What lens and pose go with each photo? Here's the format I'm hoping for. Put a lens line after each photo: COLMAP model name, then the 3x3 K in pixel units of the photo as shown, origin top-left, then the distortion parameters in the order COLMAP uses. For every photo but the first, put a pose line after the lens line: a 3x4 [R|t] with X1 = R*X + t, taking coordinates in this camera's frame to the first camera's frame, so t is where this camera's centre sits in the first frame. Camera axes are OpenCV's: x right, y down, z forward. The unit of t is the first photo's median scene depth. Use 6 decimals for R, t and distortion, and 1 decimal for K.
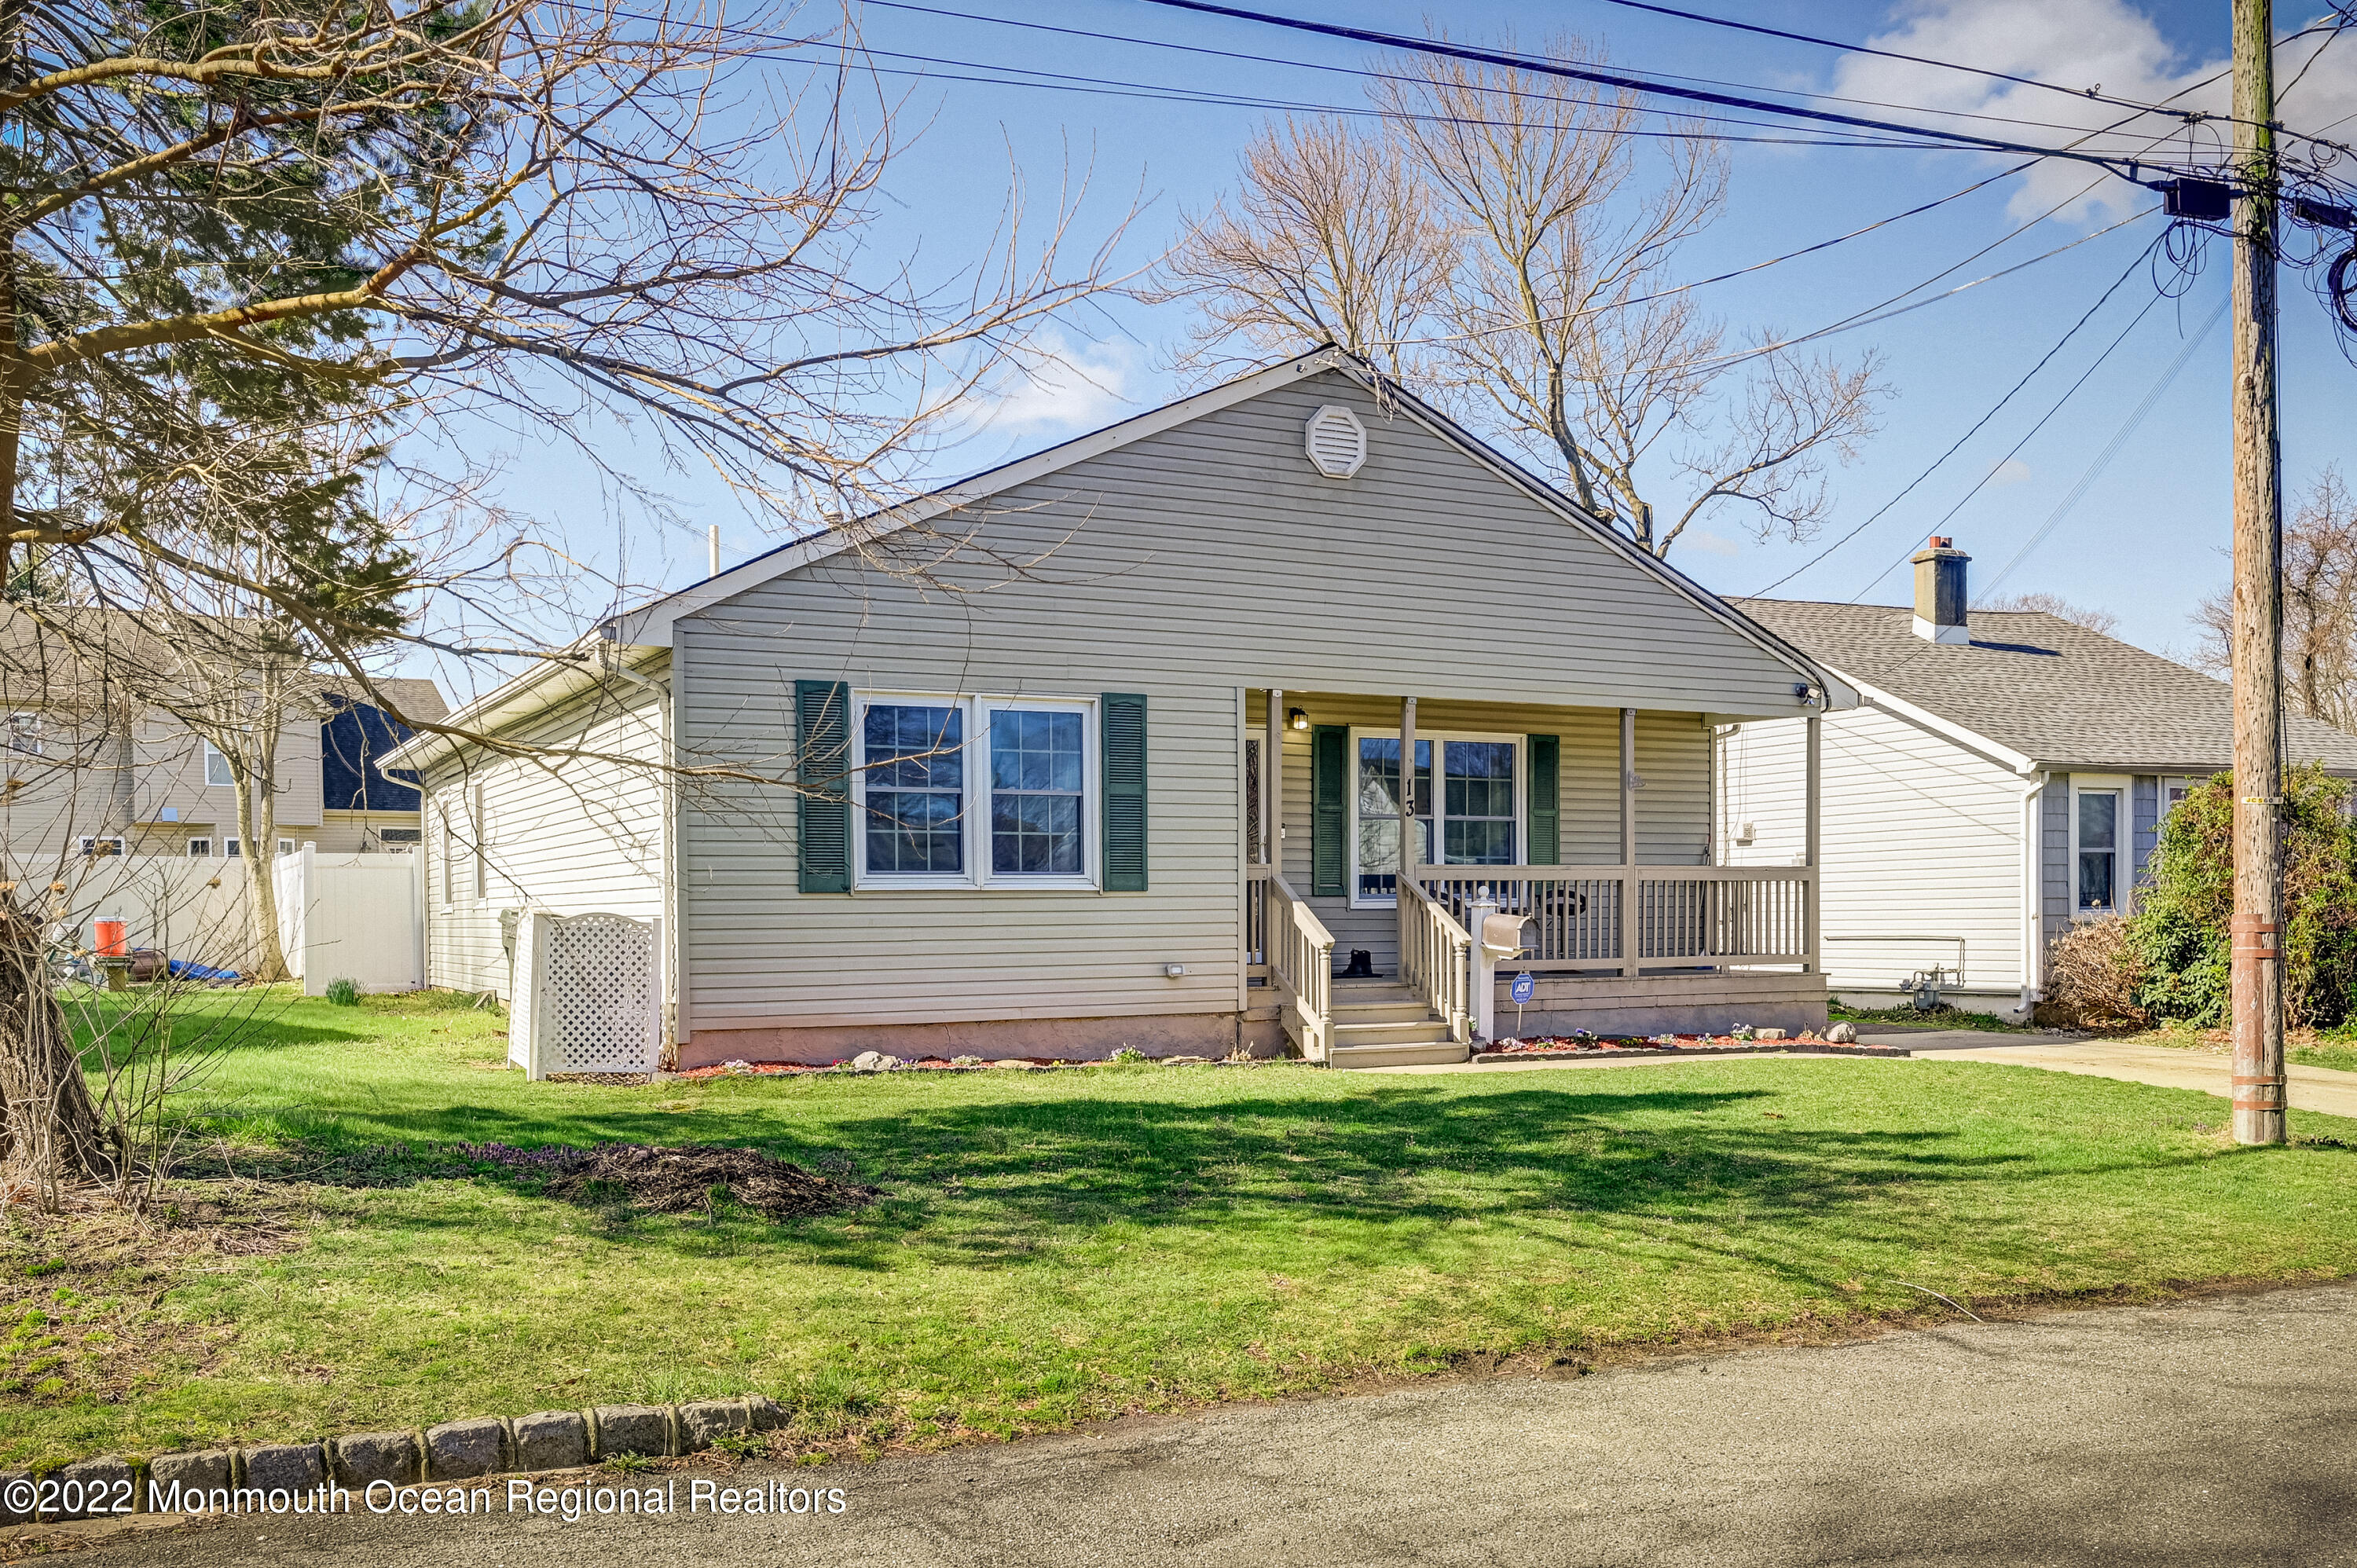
lens RADIAL K [[2145.7, 0, 1183.1], [0, 2145.7, 984.0], [0, 0, 1]] dist [-0.011166, -0.000739]
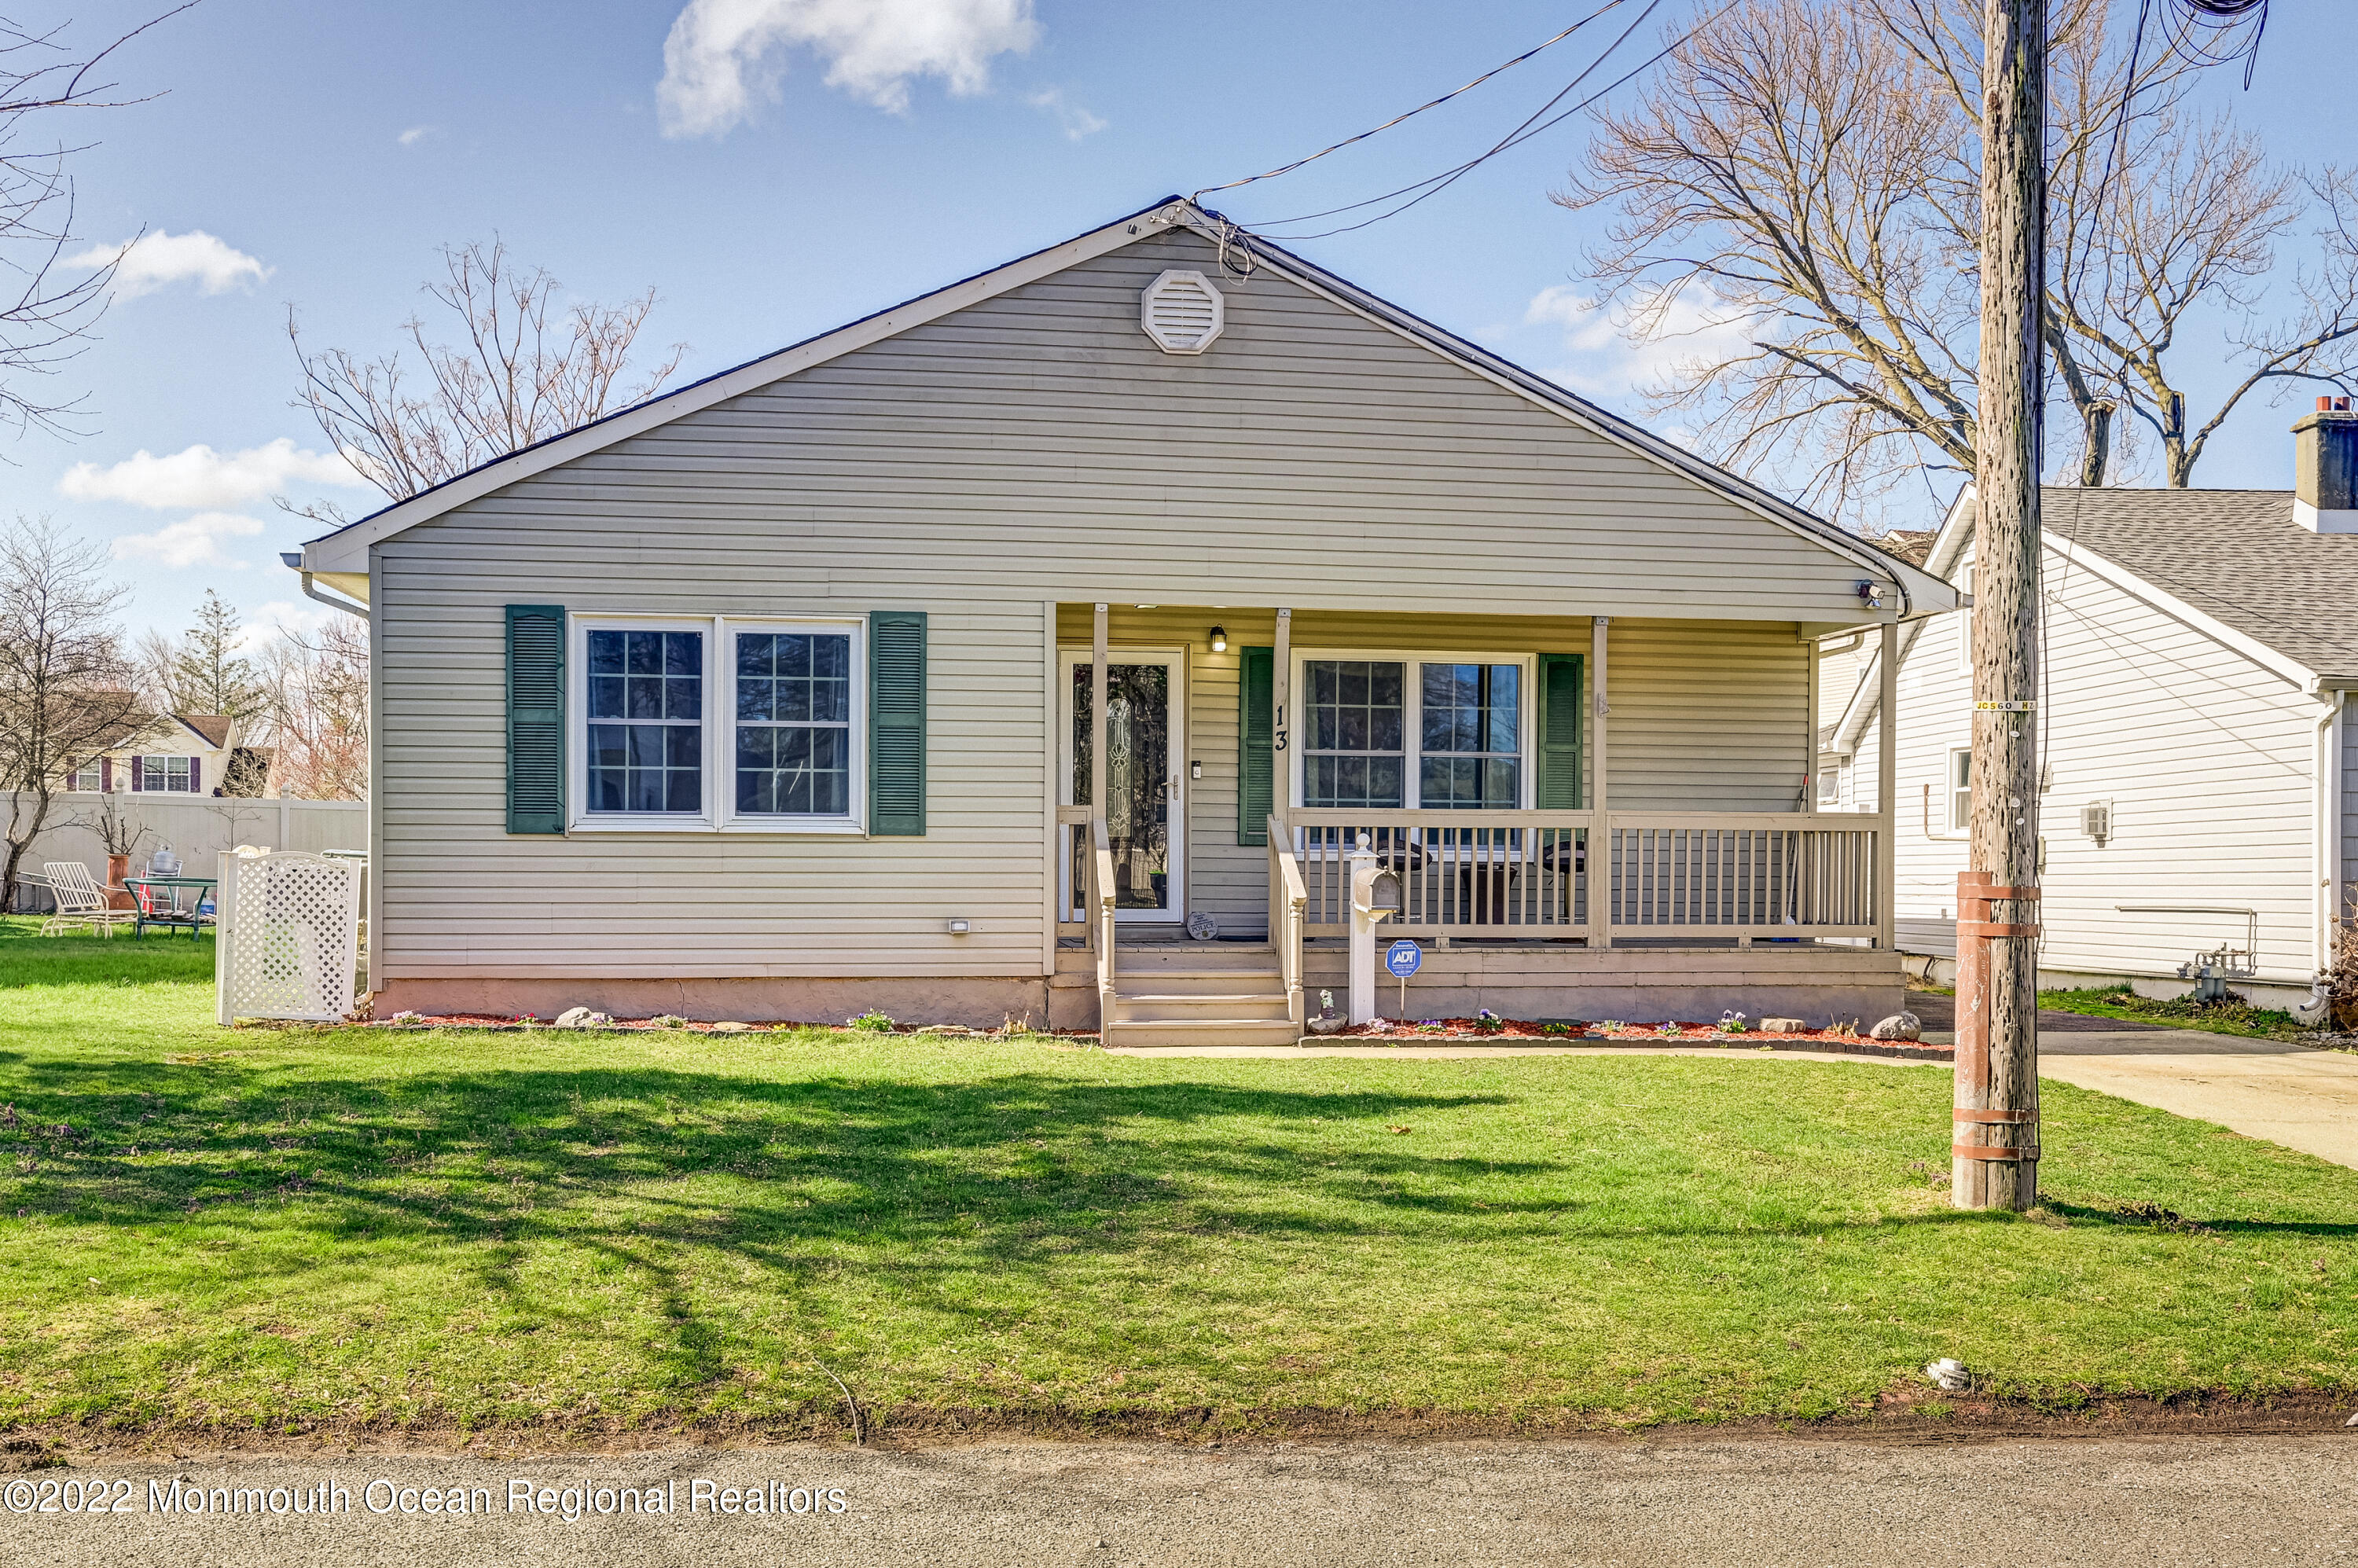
lens RADIAL K [[2164.5, 0, 1179.9], [0, 2164.5, 899.5], [0, 0, 1]] dist [-0.000362, -0.007392]
pose [[0.940465, 0.016762, -0.339477, 0.382177], [-0.023729, 0.999584, -0.016382, -0.005140], [0.339061, 0.023462, 0.940472, 0.203015]]
